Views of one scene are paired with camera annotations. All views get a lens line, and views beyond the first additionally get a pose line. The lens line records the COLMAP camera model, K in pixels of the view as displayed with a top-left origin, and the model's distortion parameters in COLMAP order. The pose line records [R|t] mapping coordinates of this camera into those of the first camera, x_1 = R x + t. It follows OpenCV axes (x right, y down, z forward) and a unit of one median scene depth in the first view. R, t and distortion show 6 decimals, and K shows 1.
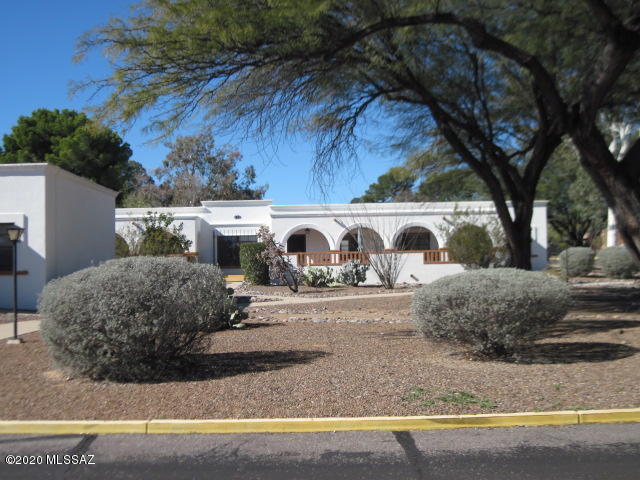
lens RADIAL K [[816.6, 0, 320.0], [0, 816.6, 240.0], [0, 0, 1]] dist [-0.008303, -0.038532]
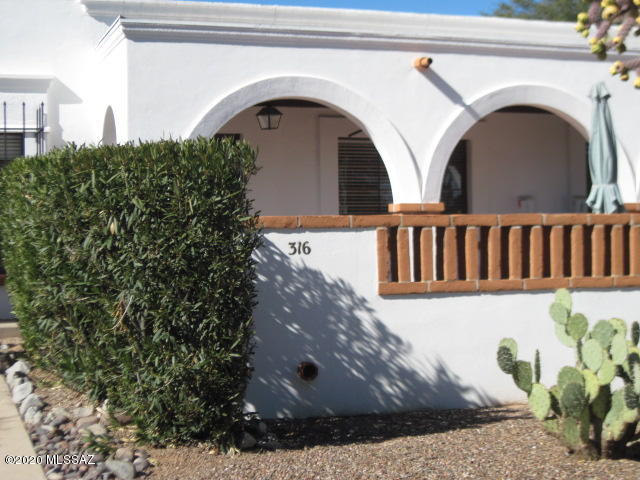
lens RADIAL K [[1205.9, 0, 320.0], [0, 1205.9, 240.0], [0, 0, 1]] dist [-0.302696, -0.088964]
pose [[0.927430, -0.001040, 0.373995, -0.120930], [-0.008379, 0.999687, 0.023559, 0.013815], [-0.373902, -0.024983, 0.927132, 0.716165]]
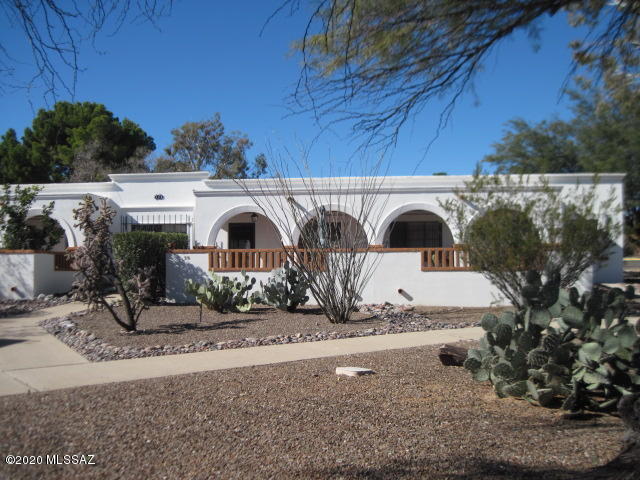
lens RADIAL K [[644.4, 0, 320.0], [0, 644.4, 240.0], [0, 0, 1]] dist [0.000108, 0.010945]
pose [[0.994323, 0.010288, -0.105906, 0.095168], [-0.010525, 0.999943, -0.001685, 0.007887], [0.105883, 0.002790, 0.994375, 0.491710]]
